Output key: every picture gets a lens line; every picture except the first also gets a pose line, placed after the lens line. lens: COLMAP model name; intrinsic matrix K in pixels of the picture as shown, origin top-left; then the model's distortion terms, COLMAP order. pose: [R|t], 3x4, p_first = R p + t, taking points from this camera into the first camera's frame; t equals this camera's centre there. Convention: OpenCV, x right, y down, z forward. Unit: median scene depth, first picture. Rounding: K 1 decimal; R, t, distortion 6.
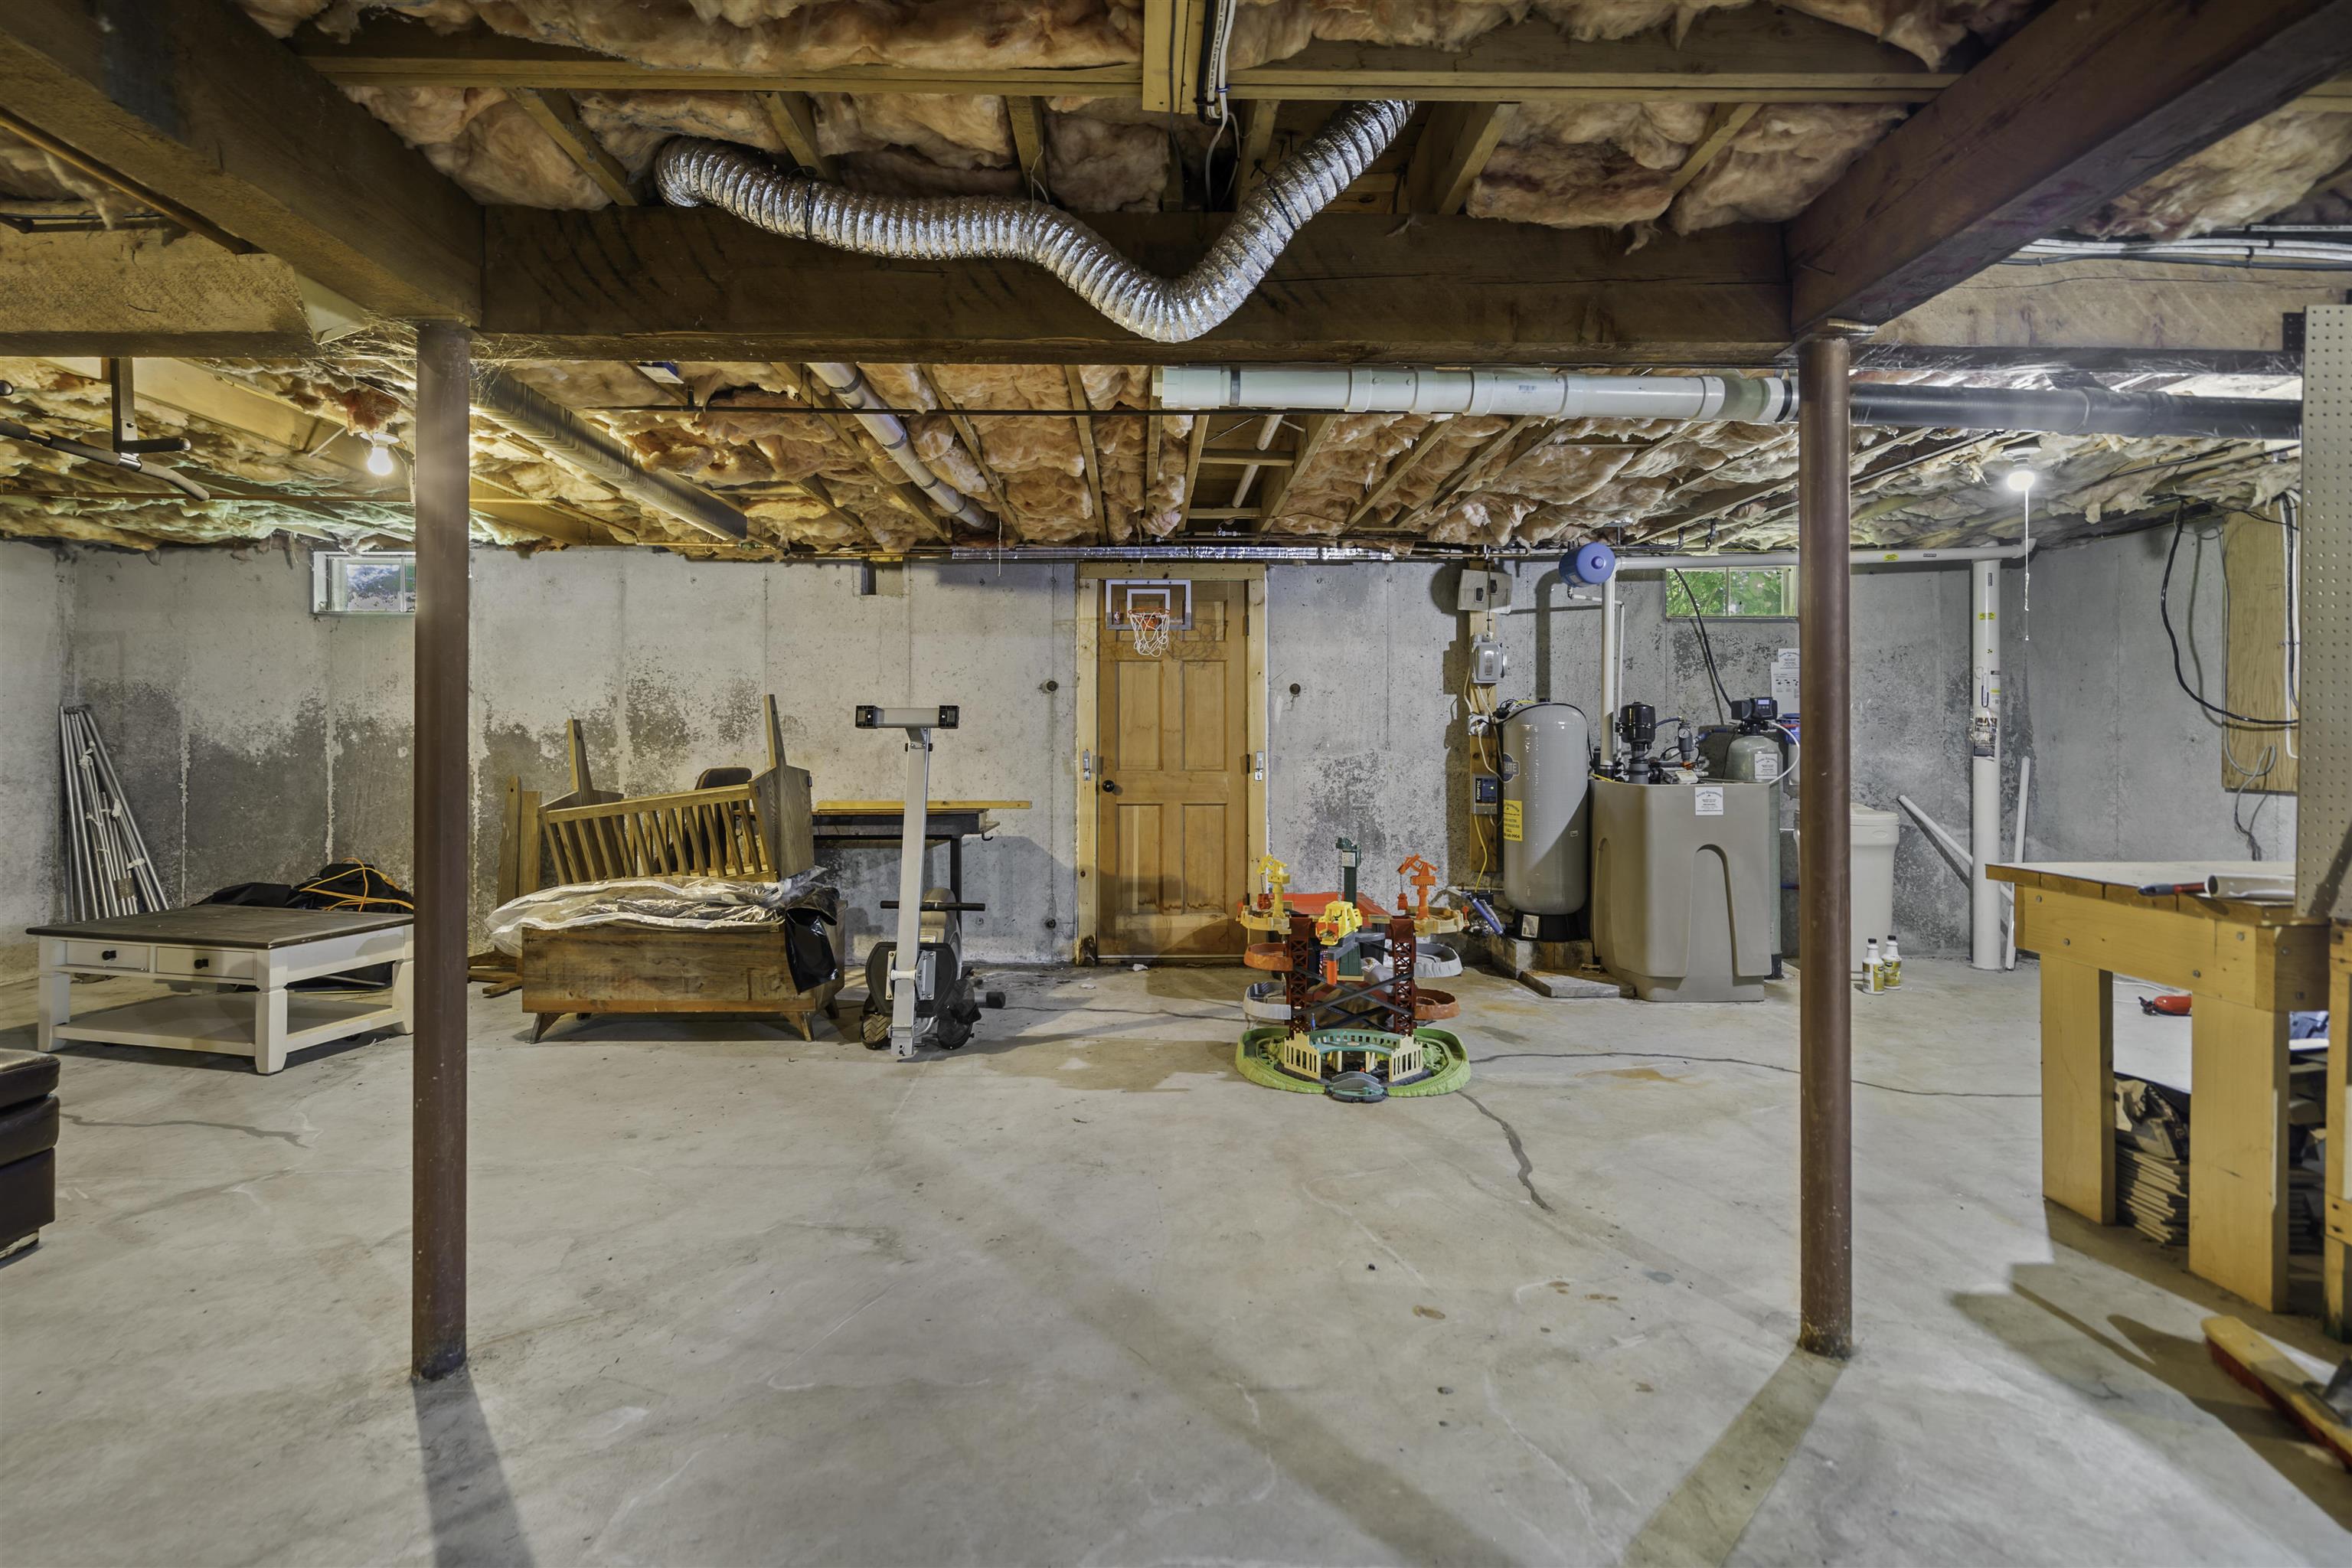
lens RADIAL K [[1091.3, 0, 1153.1], [0, 1091.3, 752.0], [0, 0, 1]] dist [-0.003460, 0.000769]
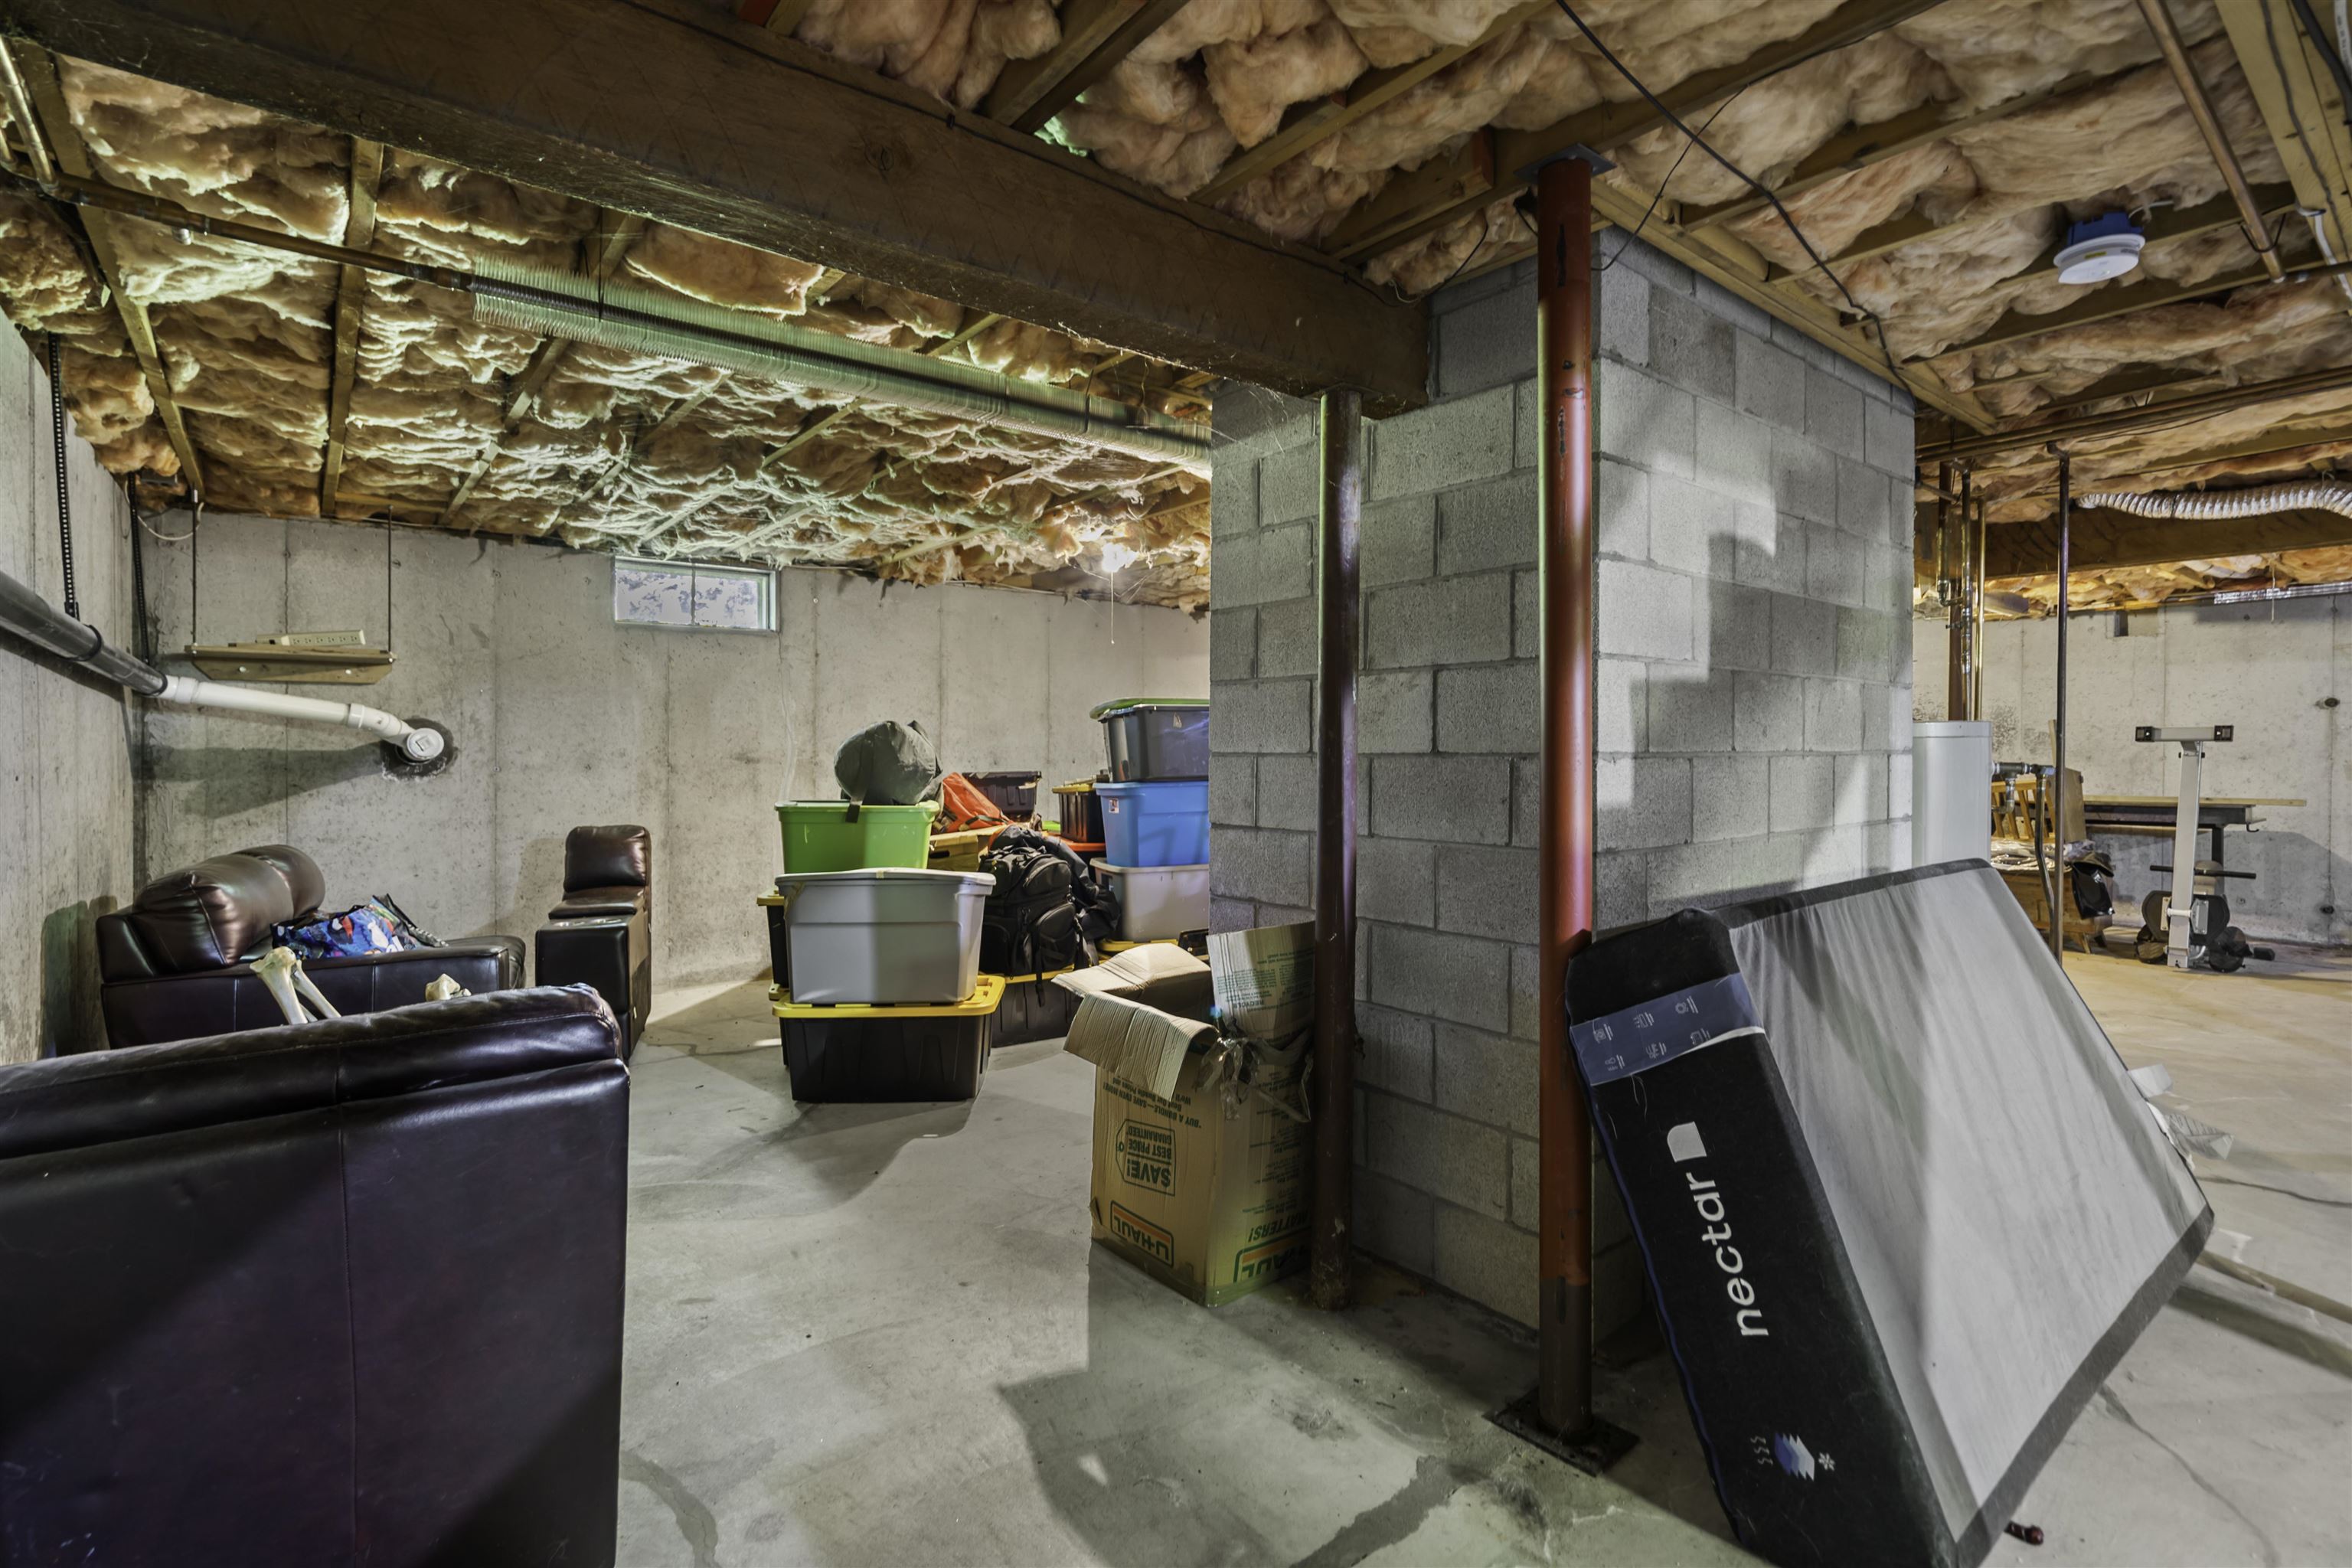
lens RADIAL K [[1091.3, 0, 1153.1], [0, 1091.3, 752.0], [0, 0, 1]] dist [-0.003460, 0.000769]
pose [[0.609013, 0.003425, -0.793153, 0.078123], [-0.008816, 0.999958, -0.002451, 0.006359], [0.793111, 0.008485, 0.609018, -0.869248]]
